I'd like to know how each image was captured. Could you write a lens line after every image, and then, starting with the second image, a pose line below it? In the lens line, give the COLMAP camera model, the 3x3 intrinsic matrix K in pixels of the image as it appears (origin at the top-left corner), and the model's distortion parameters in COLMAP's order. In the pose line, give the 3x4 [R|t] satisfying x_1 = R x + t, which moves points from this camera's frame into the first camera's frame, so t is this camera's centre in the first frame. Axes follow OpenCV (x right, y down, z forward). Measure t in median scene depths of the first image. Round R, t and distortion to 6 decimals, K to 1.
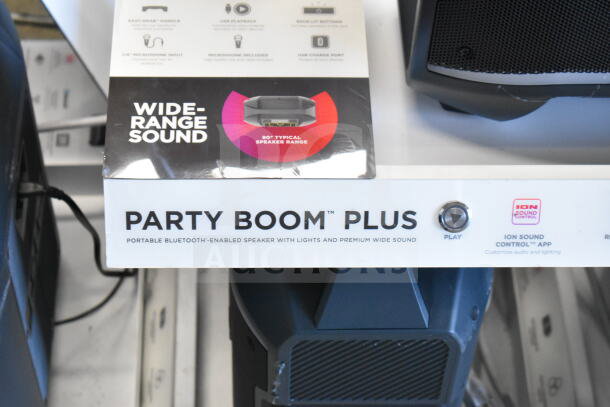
lens RADIAL K [[1439.2, 0, 305.0], [0, 1439.2, 203.5], [0, 0, 1]] dist [0.046259, 0.339625]
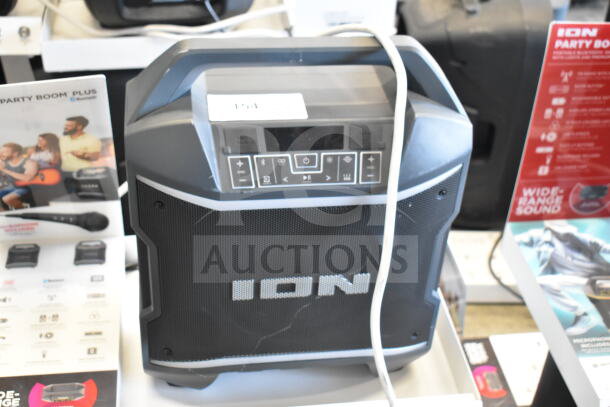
lens RADIAL K [[877.8, 0, 305.0], [0, 877.8, 203.5], [0, 0, 1]] dist [-0.011451, -0.042444]
pose [[0.991996, -0.045692, 0.117713, 0.155604], [0.076738, 0.958480, -0.274640, 0.029869], [-0.100277, 0.281475, 0.954315, -0.102722]]
